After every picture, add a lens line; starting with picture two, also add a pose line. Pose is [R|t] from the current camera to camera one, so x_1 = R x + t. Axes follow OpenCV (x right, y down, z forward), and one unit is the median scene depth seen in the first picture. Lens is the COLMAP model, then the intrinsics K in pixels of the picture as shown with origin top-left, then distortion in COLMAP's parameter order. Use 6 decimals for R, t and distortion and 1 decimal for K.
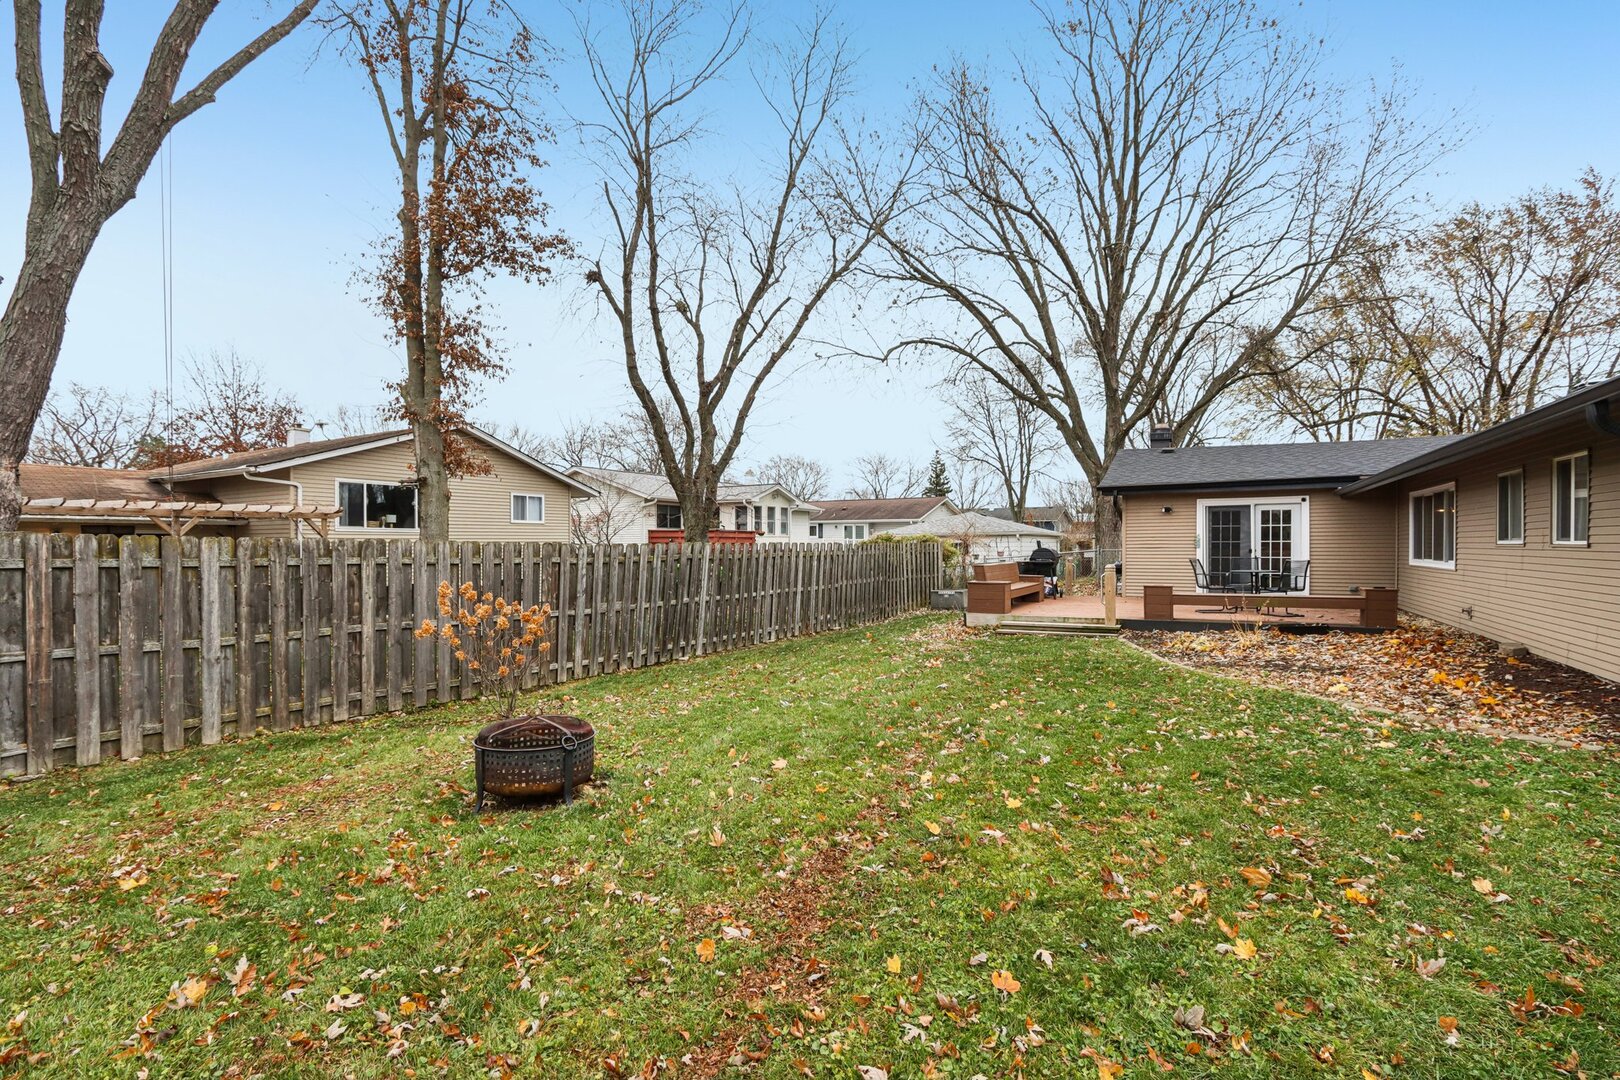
lens RADIAL K [[772.4, 0, 804.2], [0, 772.4, 562.7], [0, 0, 1]] dist [-0.017593, 0.000727]
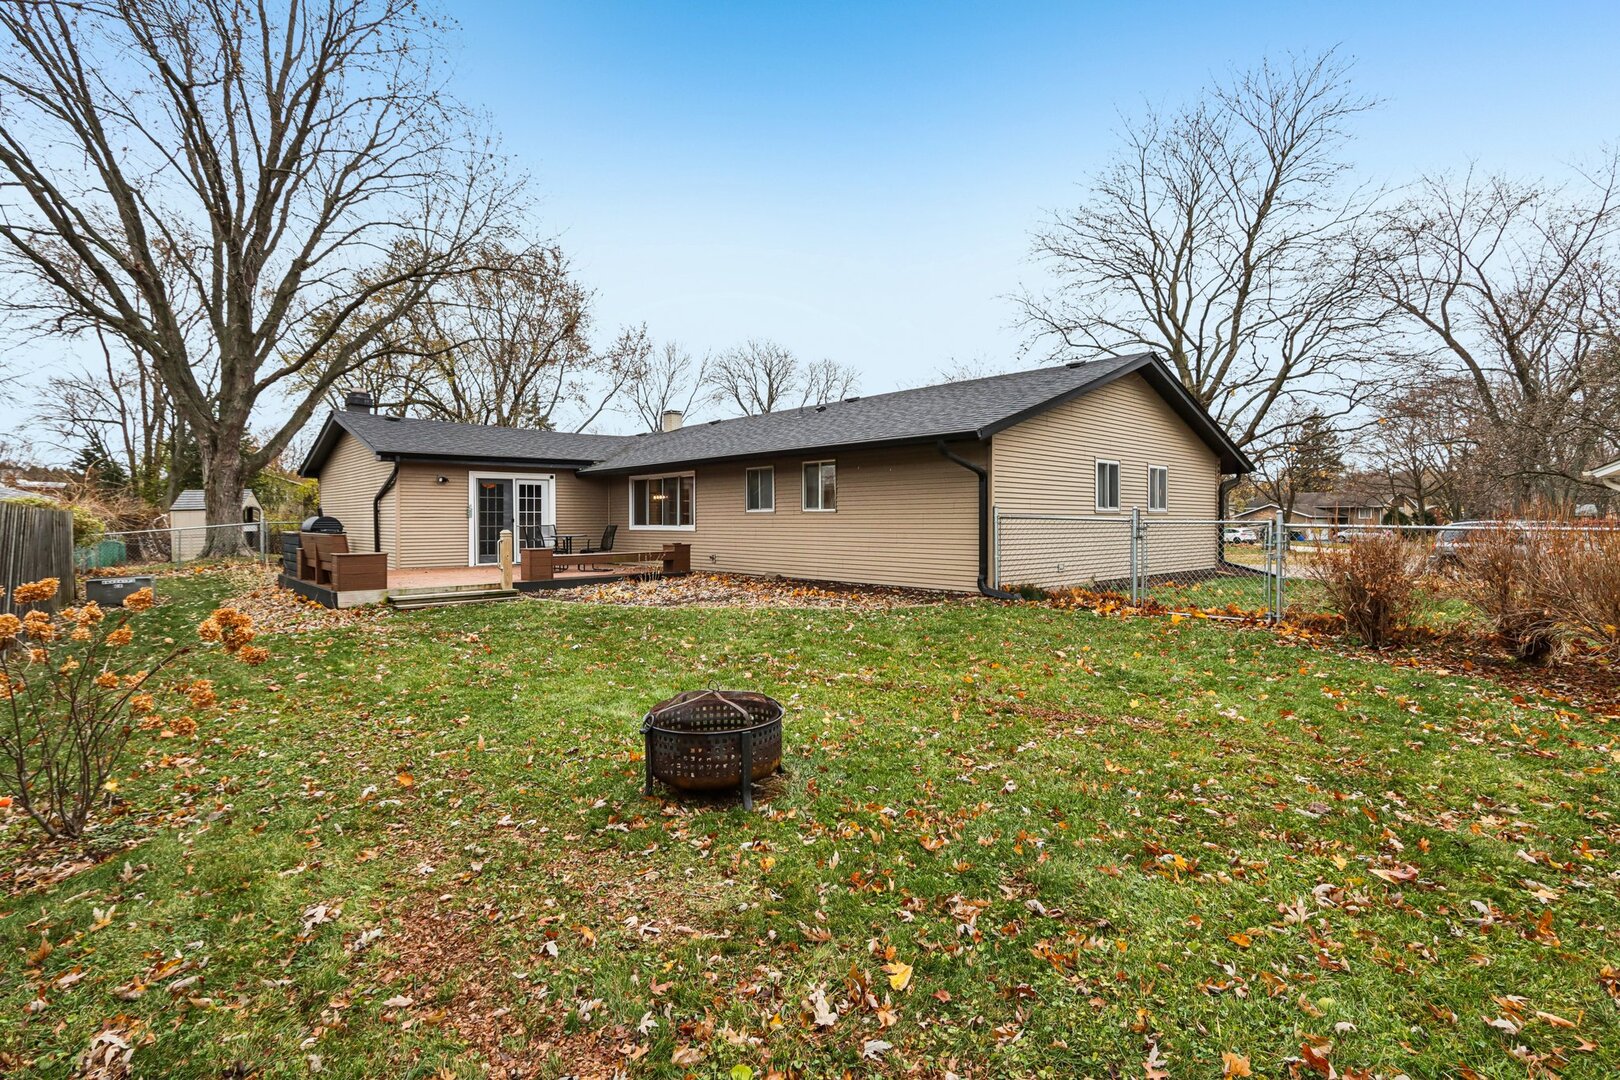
lens RADIAL K [[749.8, 0, 812.1], [0, 749.8, 547.0], [0, 0, 1]] dist [-0.018738, 0.001970]
pose [[0.328921, -0.029000, 0.943912, -0.315816], [0.022813, 0.999481, 0.022757, 0.009447], [-0.944082, 0.014048, 0.329412, 0.229328]]
